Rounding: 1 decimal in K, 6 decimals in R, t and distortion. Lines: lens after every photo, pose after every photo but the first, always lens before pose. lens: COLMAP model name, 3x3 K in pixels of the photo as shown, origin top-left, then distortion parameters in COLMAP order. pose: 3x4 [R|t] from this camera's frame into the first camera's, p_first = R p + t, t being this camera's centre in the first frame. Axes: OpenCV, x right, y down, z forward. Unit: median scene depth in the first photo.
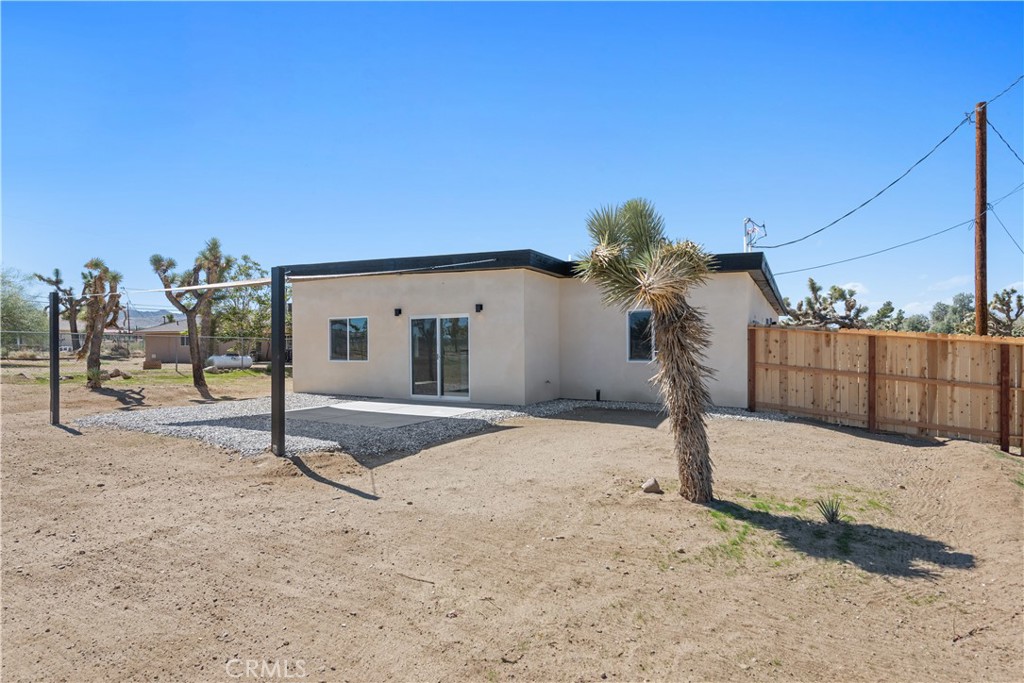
lens RADIAL K [[528.5, 0, 512.0], [0, 528.5, 341.5], [0, 0, 1]] dist [-0.001615, -0.000026]
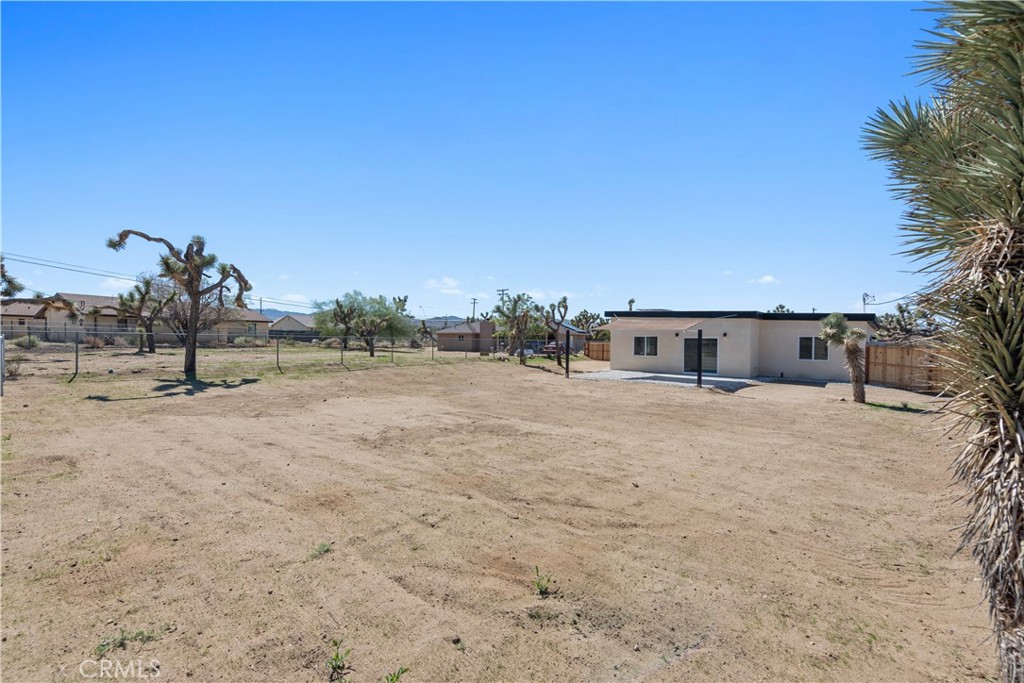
lens RADIAL K [[413.8, 0, 512.0], [0, 413.8, 341.5], [0, 0, 1]] dist [0.000461, -0.000063]
pose [[0.972602, 0.012643, -0.232132, -0.524250], [-0.008996, 0.999819, 0.016759, -0.053969], [0.232302, -0.014212, 0.972540, -0.914137]]
